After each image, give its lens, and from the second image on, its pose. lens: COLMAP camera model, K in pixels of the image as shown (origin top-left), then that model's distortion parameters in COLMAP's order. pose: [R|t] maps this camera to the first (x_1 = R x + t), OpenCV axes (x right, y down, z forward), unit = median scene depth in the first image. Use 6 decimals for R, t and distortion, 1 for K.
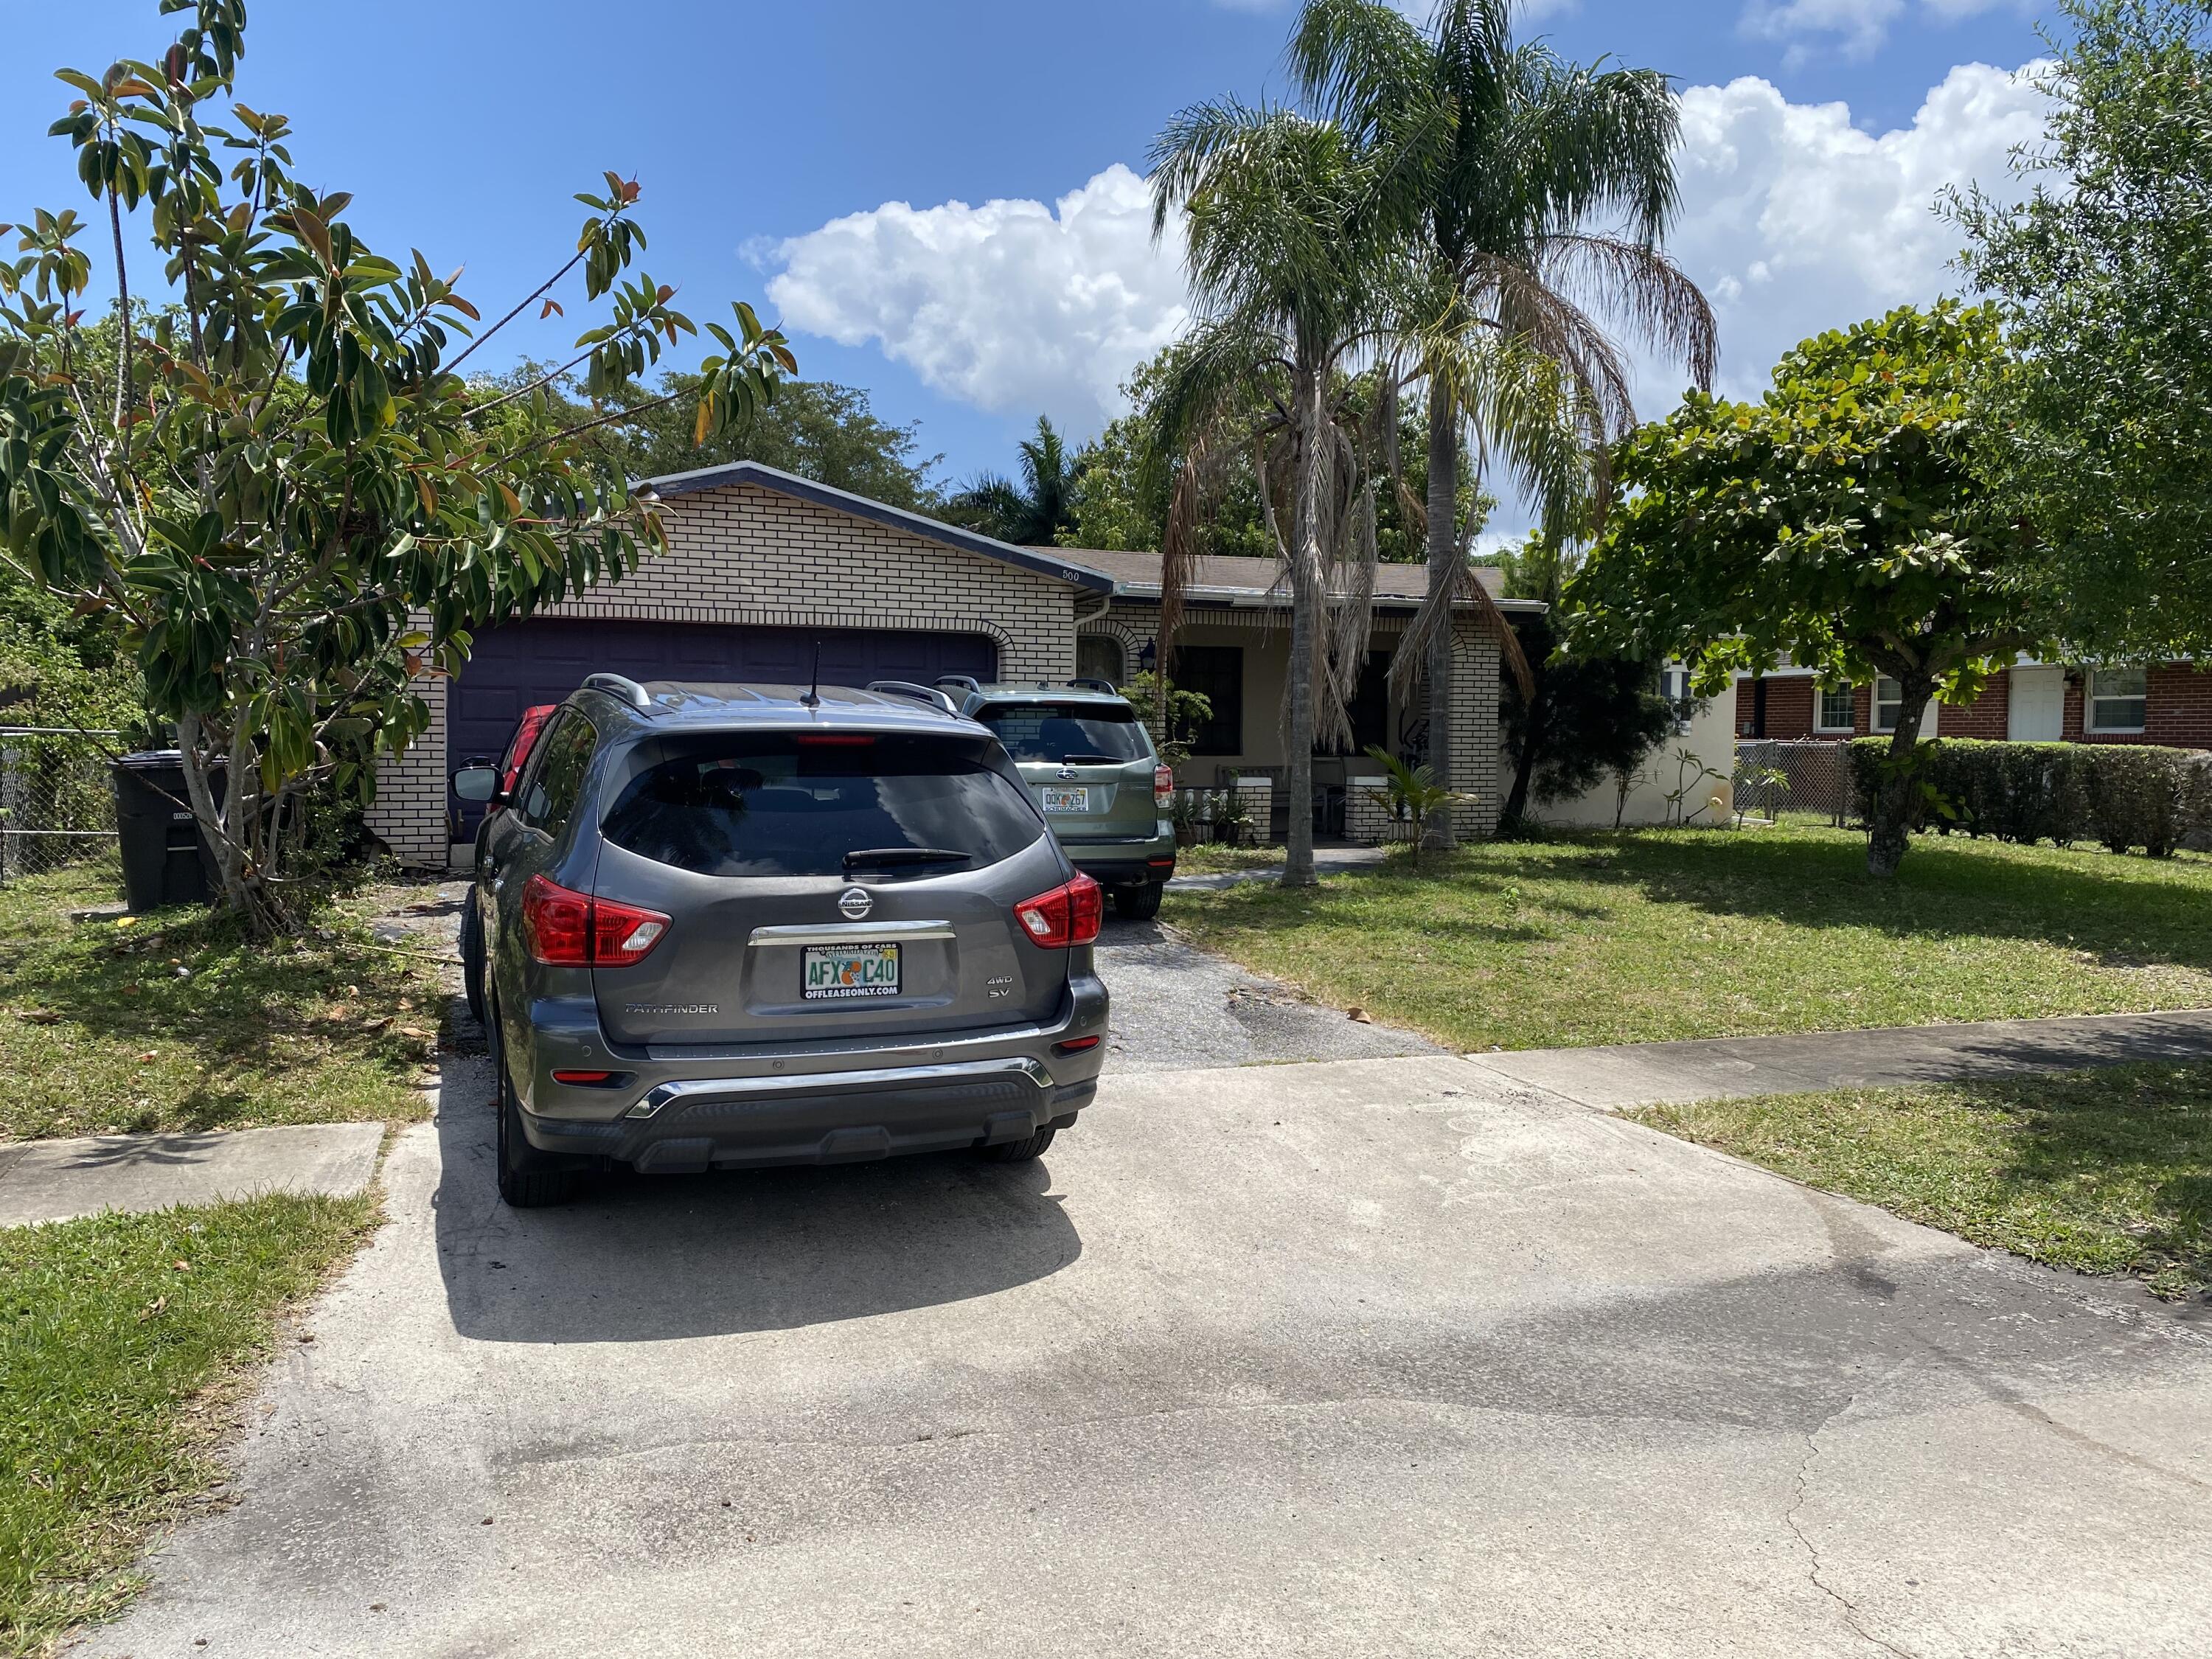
lens RADIAL K [[1715.0, 0, 1098.5], [0, 1715.0, 825.3], [0, 0, 1]] dist [0.035512, -0.003368]
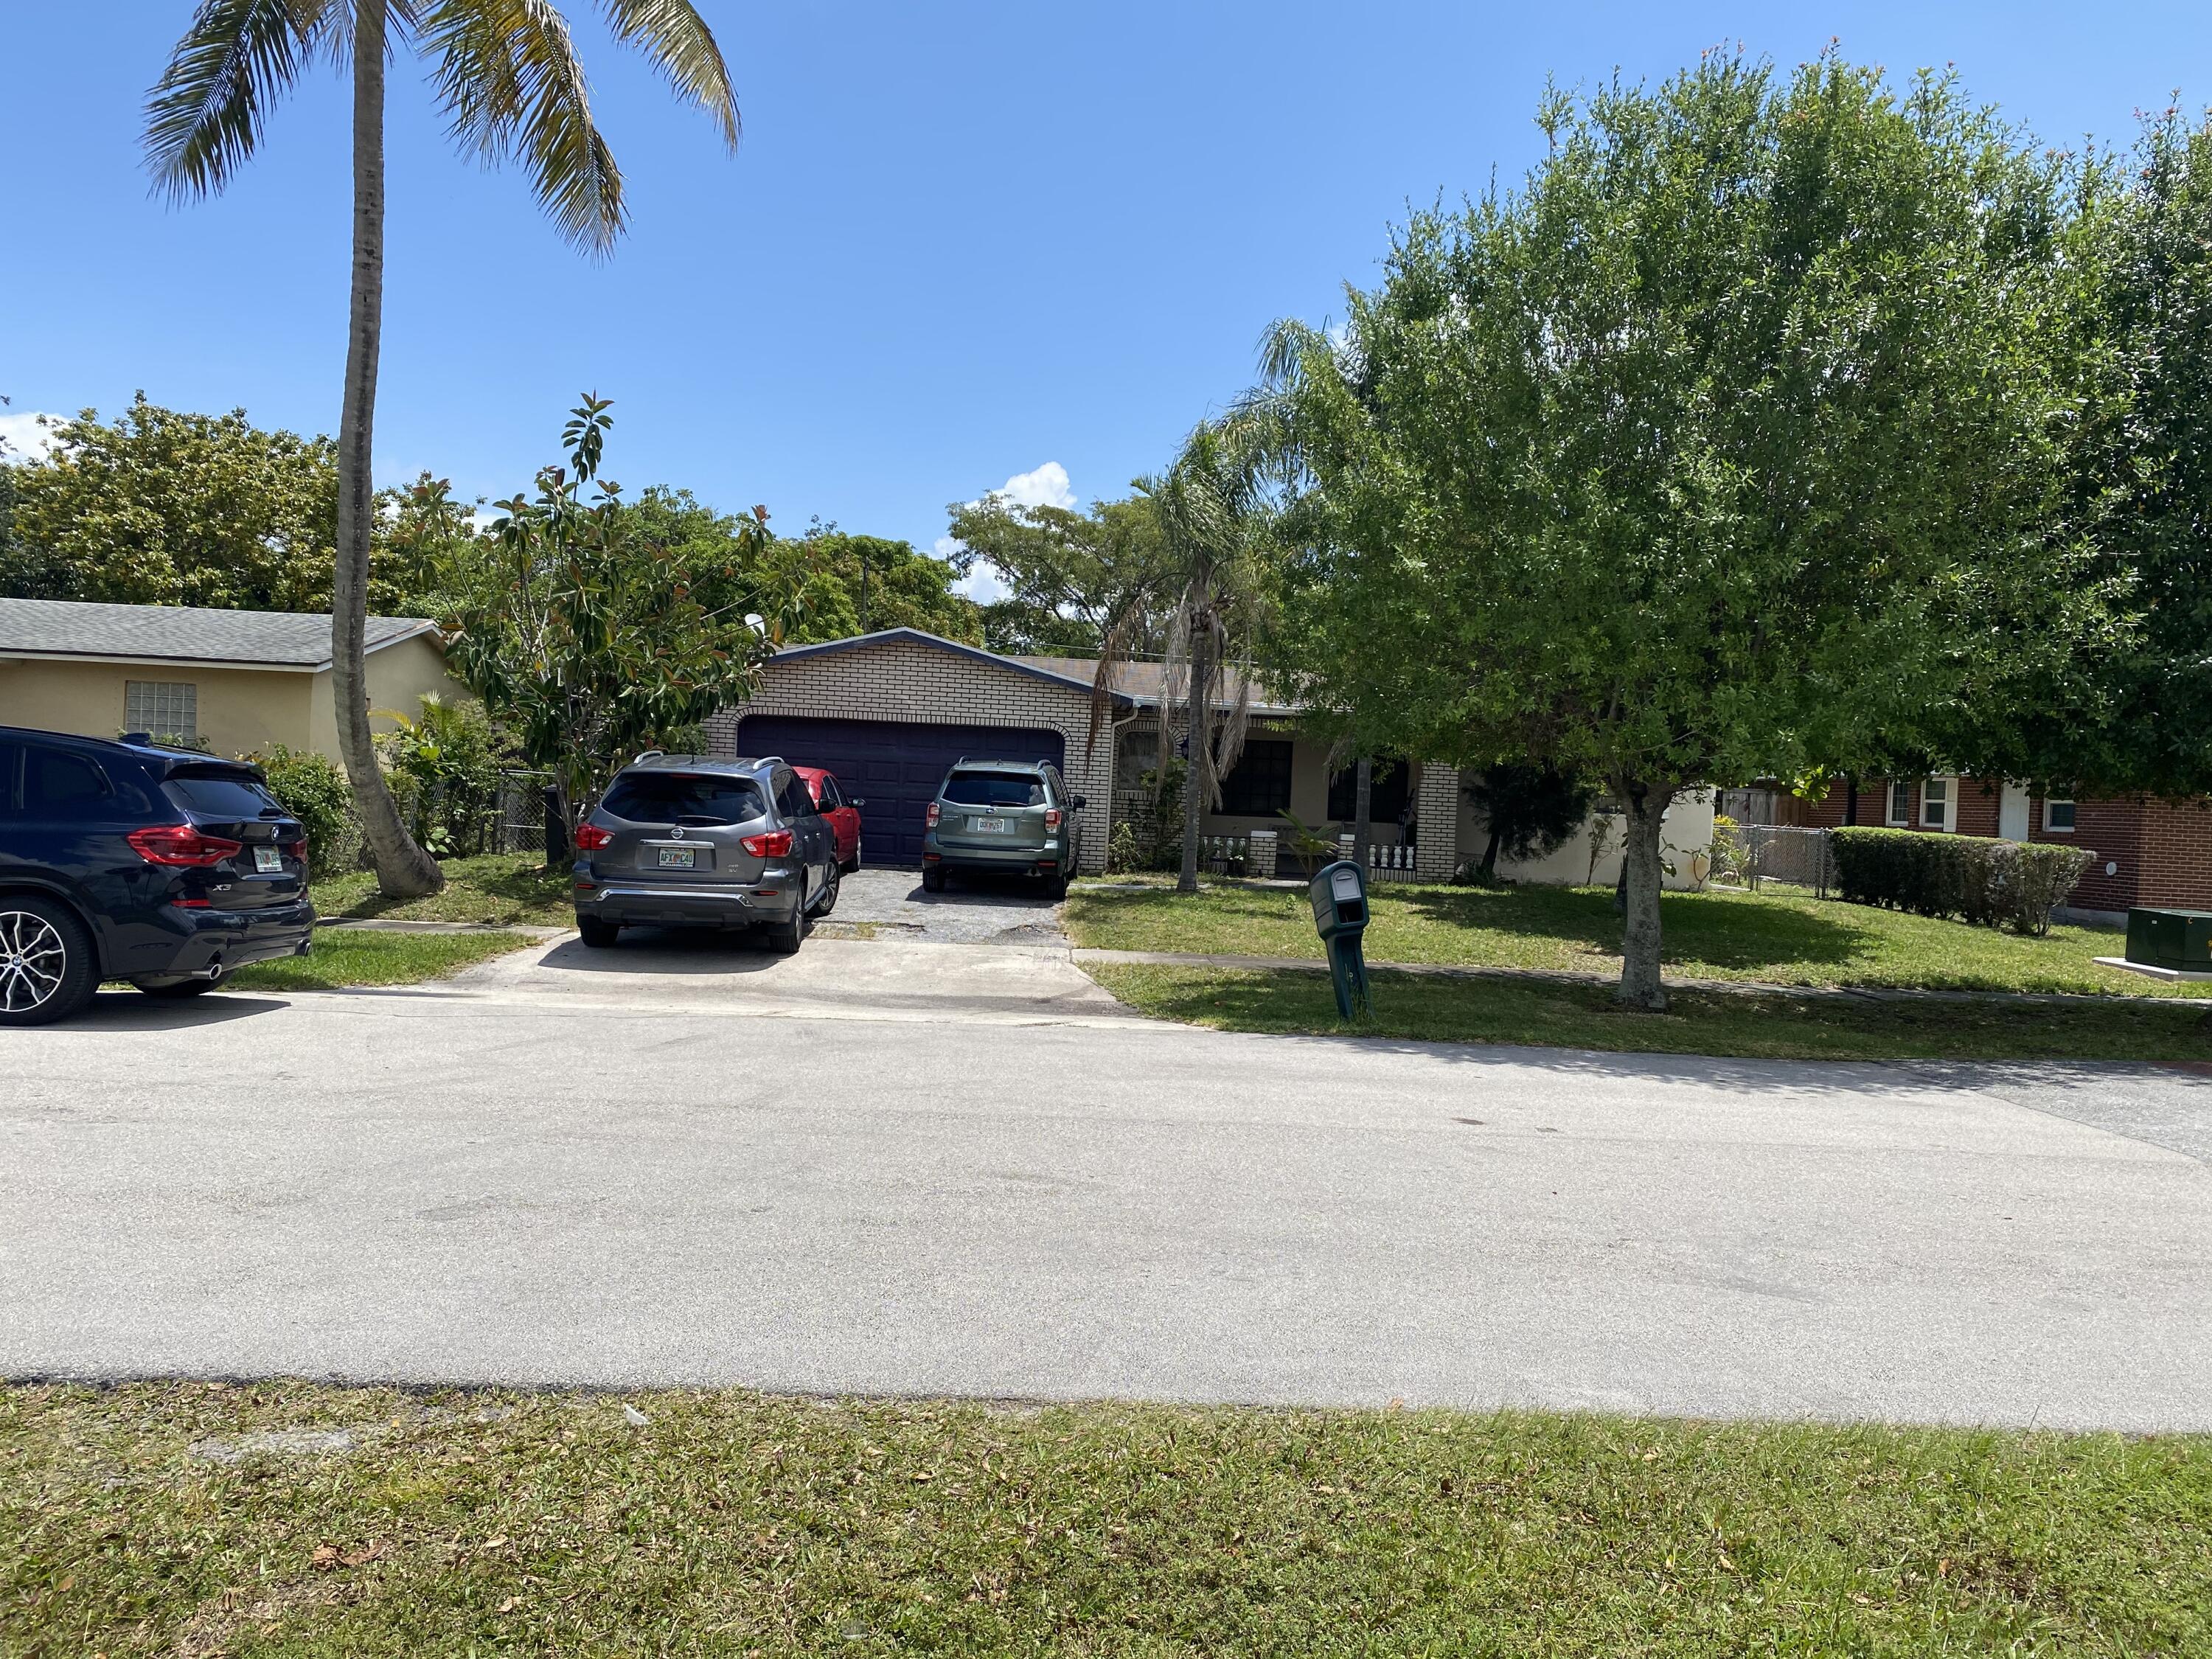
lens RADIAL K [[1715.0, 0, 1113.4], [0, 1715.0, 828.1], [0, 0, 1]] dist [0.035512, -0.003368]
pose [[0.955579, 0.038406, -0.292221, 0.616315], [-0.051587, 0.997963, -0.037531, 0.047599], [0.290185, 0.050939, 0.955614, -0.675759]]
